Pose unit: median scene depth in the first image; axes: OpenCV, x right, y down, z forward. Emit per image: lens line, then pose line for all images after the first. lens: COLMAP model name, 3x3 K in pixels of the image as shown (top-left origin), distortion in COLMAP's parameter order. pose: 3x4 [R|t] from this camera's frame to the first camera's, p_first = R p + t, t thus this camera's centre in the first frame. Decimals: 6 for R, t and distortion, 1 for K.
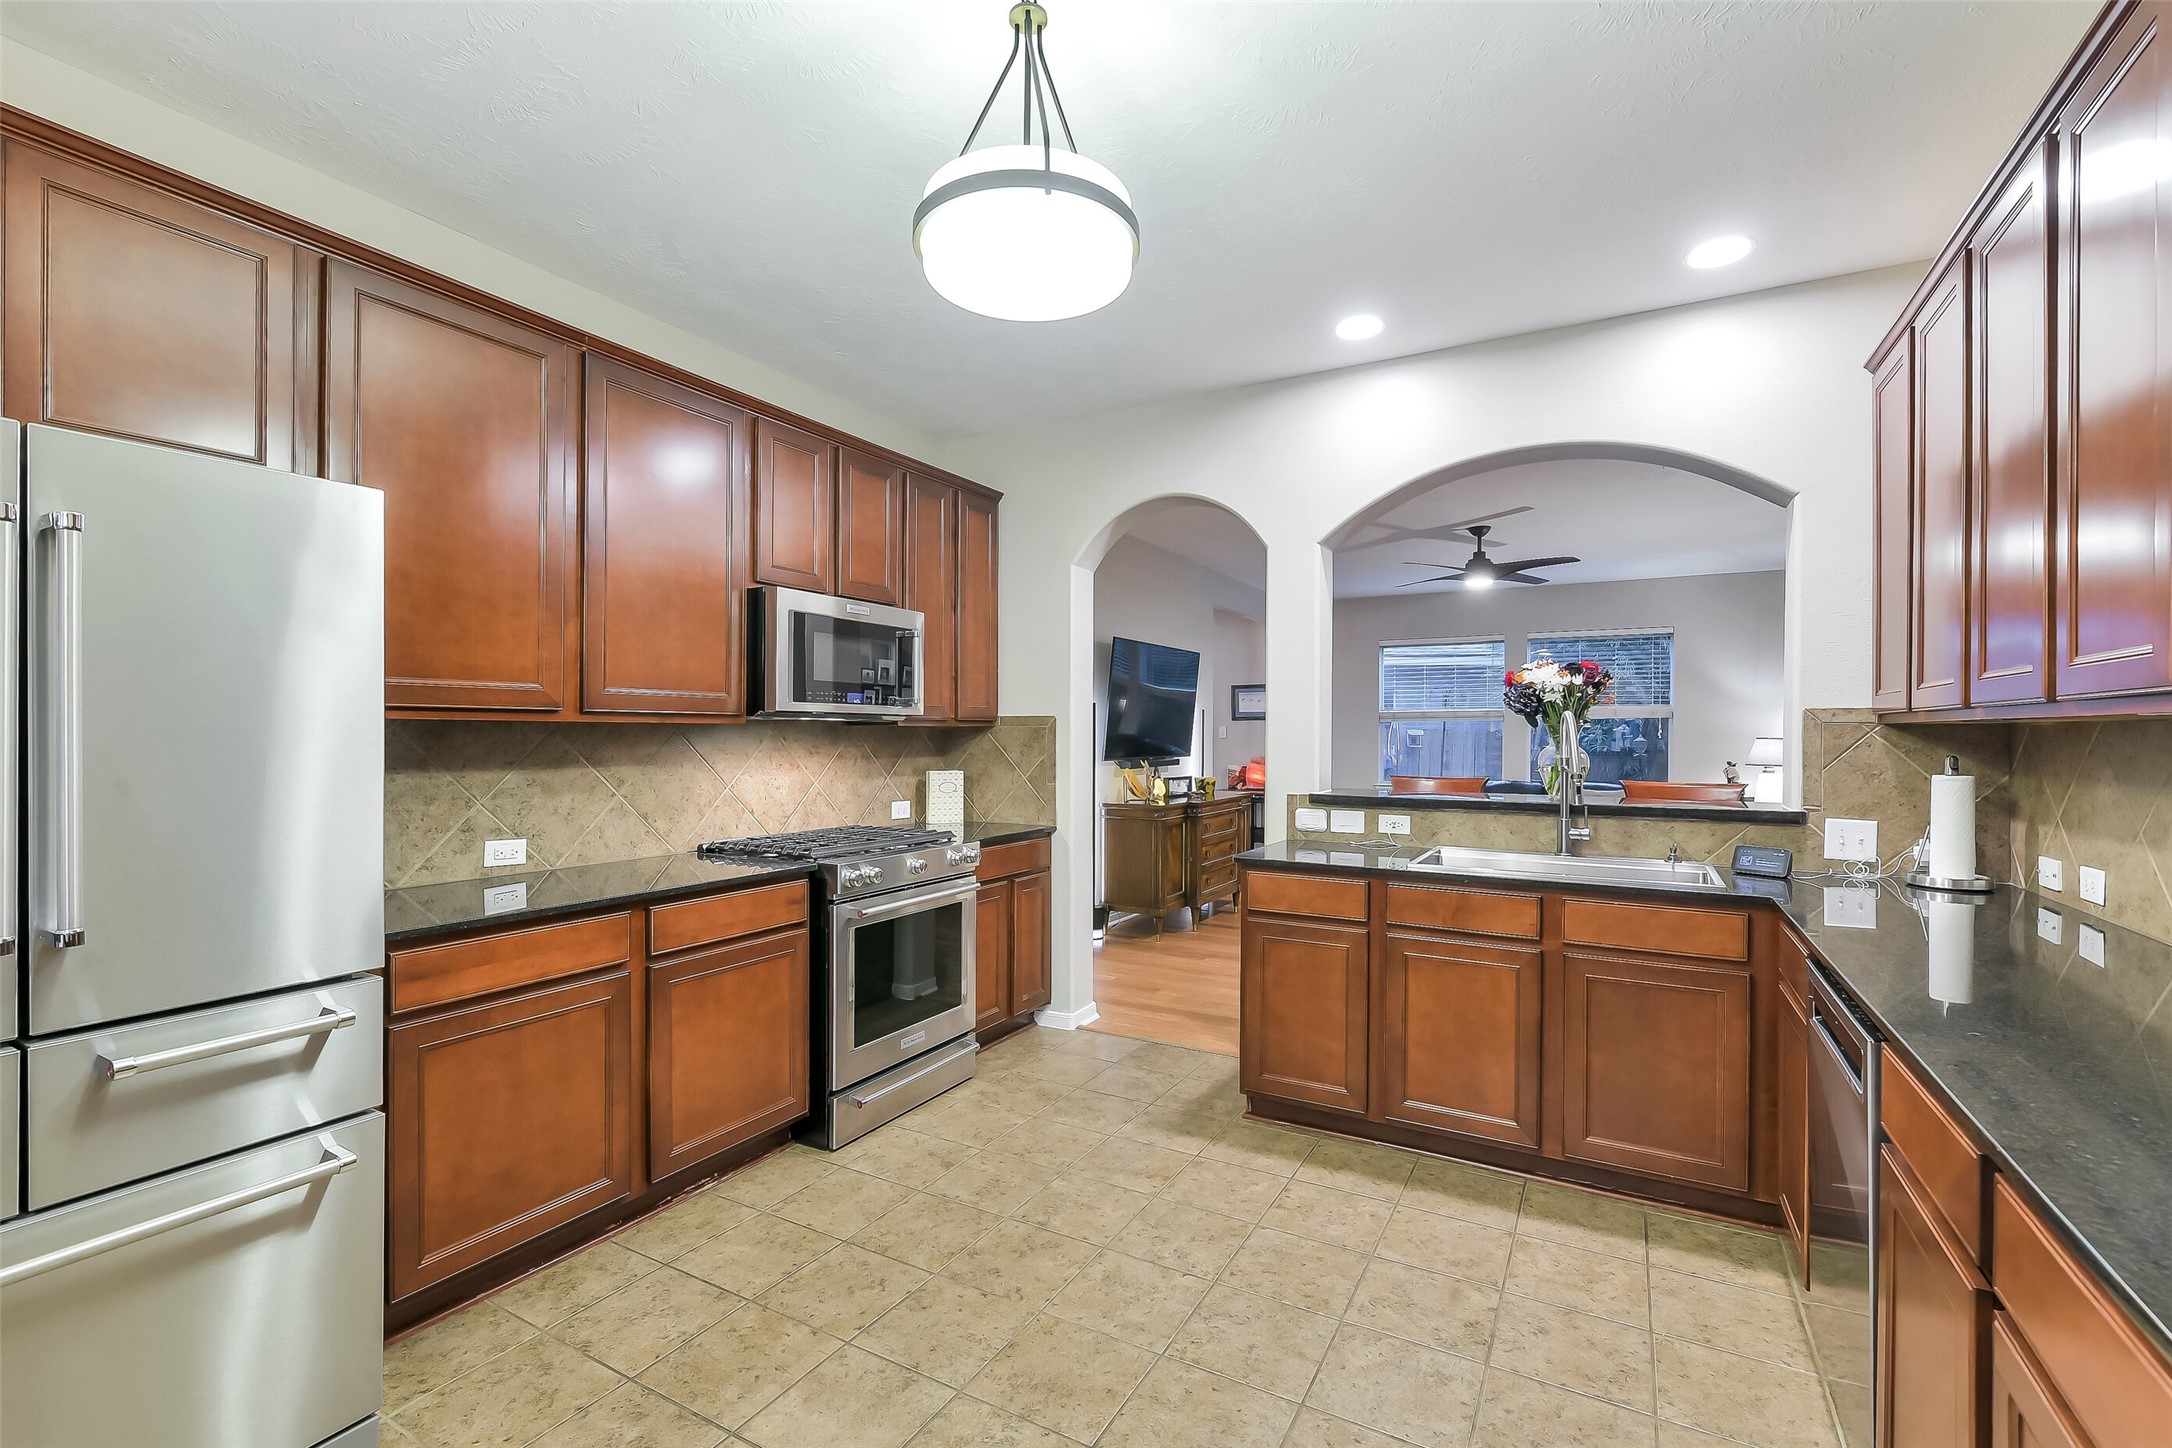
lens RADIAL K [[943.4, 0, 1092.5], [0, 943.4, 735.1], [0, 0, 1]] dist [0.004542, -0.004759]
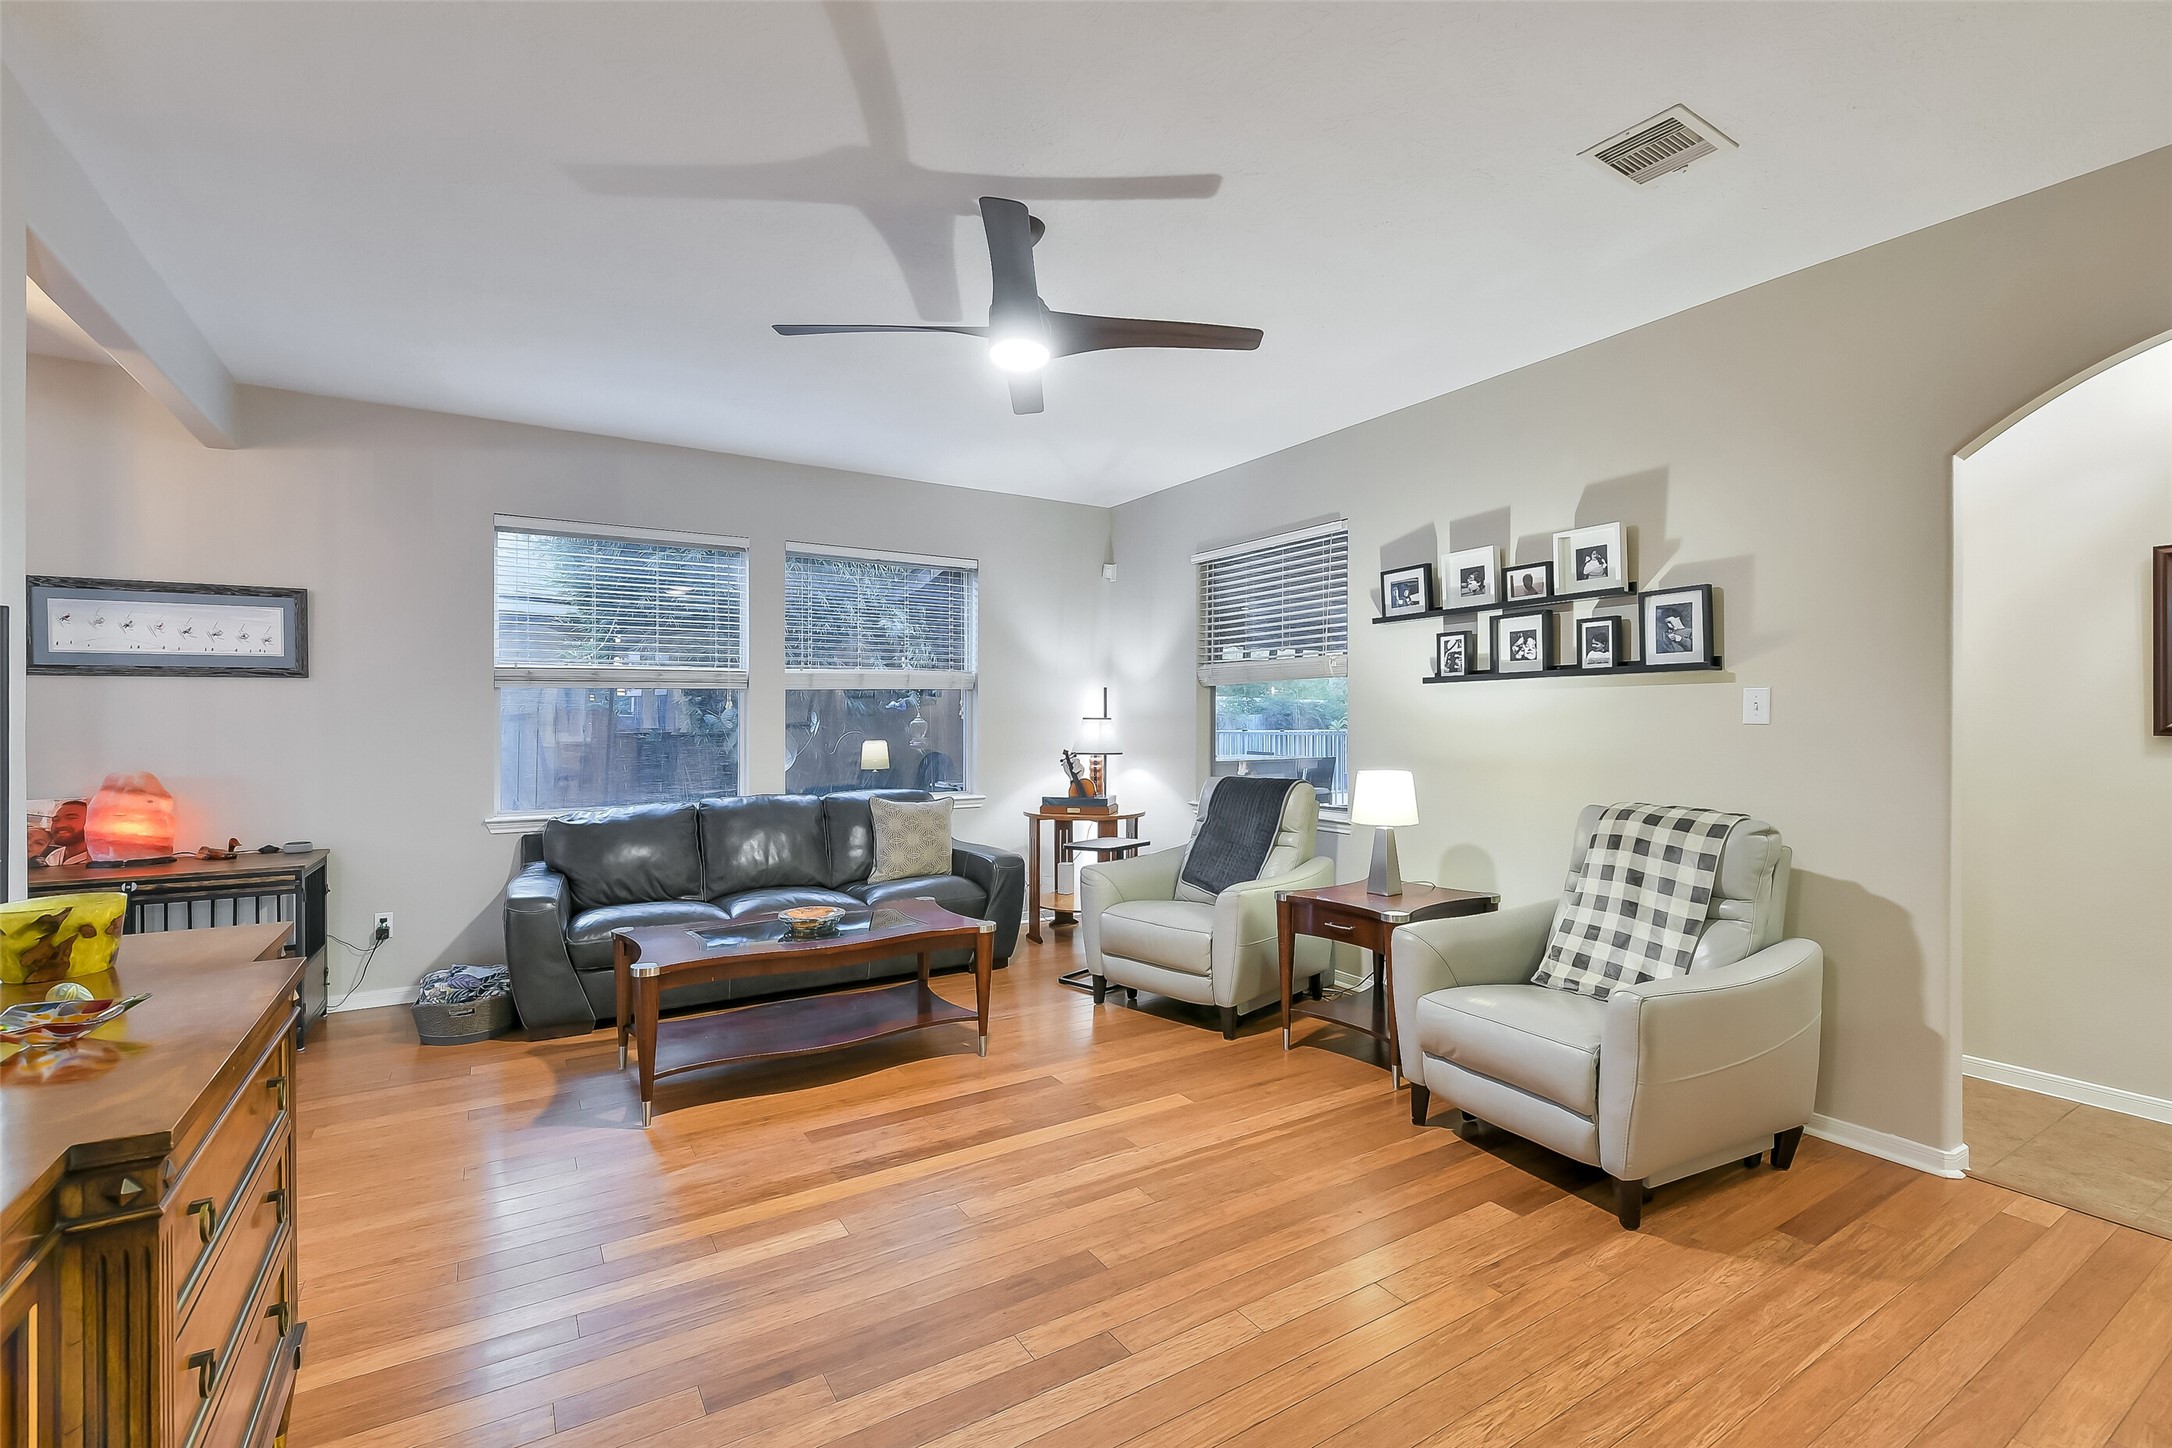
lens RADIAL K [[943.4, 0, 1093.7], [0, 943.4, 724.5], [0, 0, 1]] dist [0.004542, -0.004759]
pose [[0.480708, -0.010314, 0.876820, 0.105250], [0.002239, 0.999942, 0.010535, 0.003048], [-0.876878, -0.003102, 0.480704, 1.592765]]
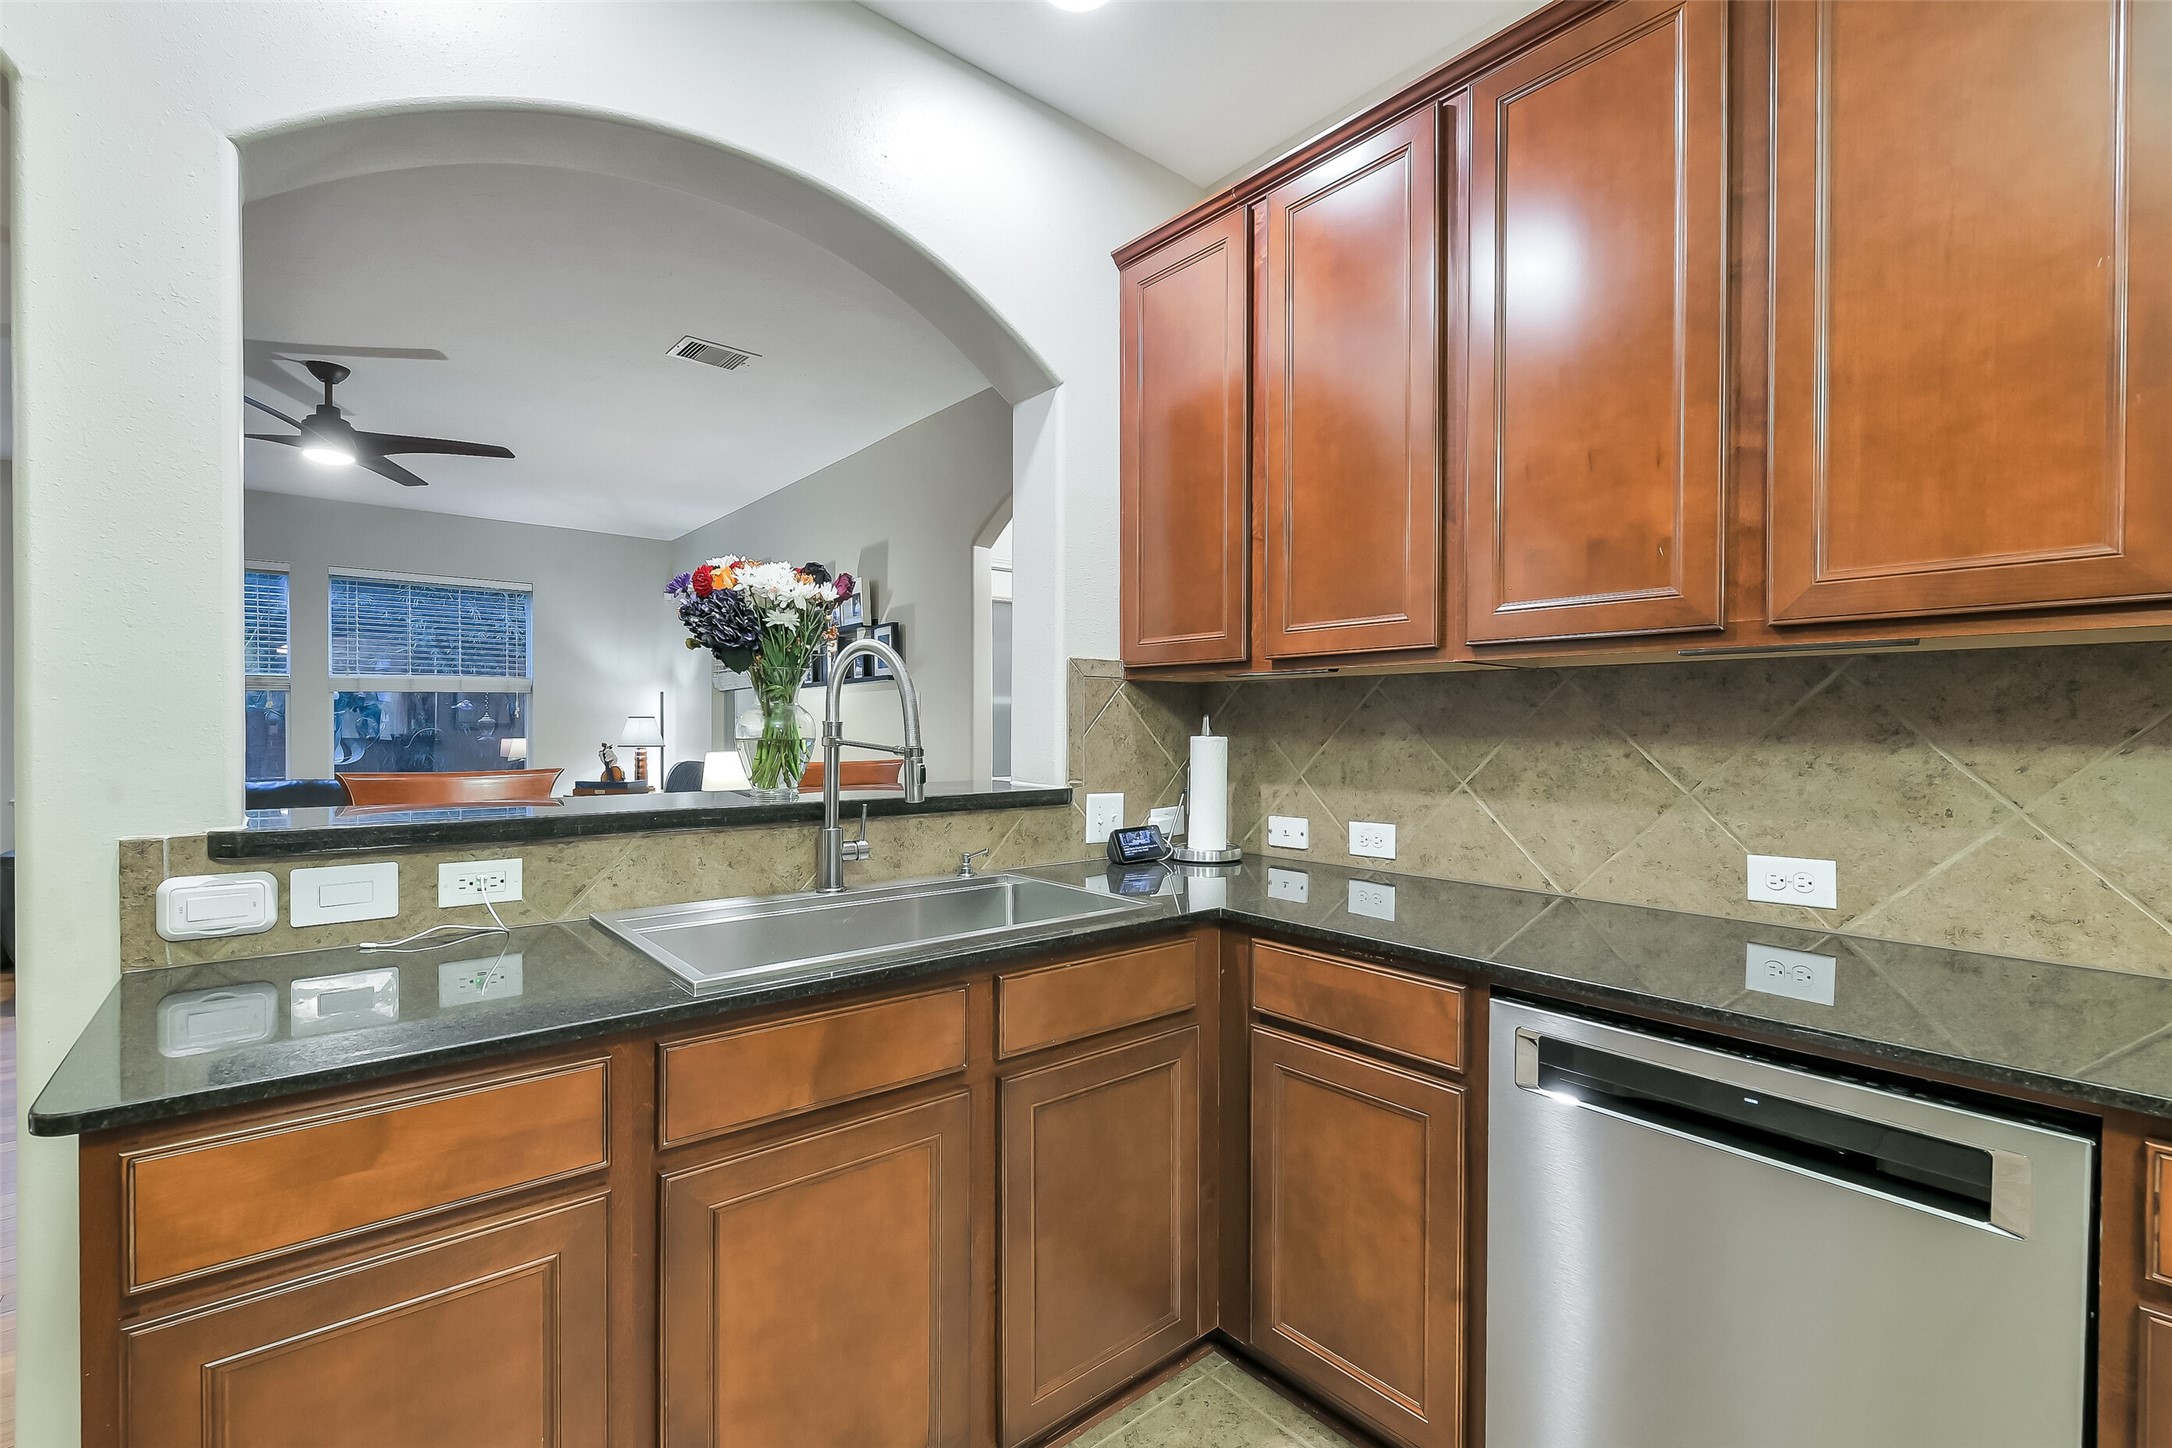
lens RADIAL K [[943.4, 0, 1086.9], [0, 943.4, 735.5], [0, 0, 1]] dist [0.004542, -0.004759]
pose [[0.353286, -0.013754, 0.935414, 0.014753], [0.001784, 0.999900, 0.014028, 0.024554], [-0.935513, -0.003287, 0.353276, 0.669017]]
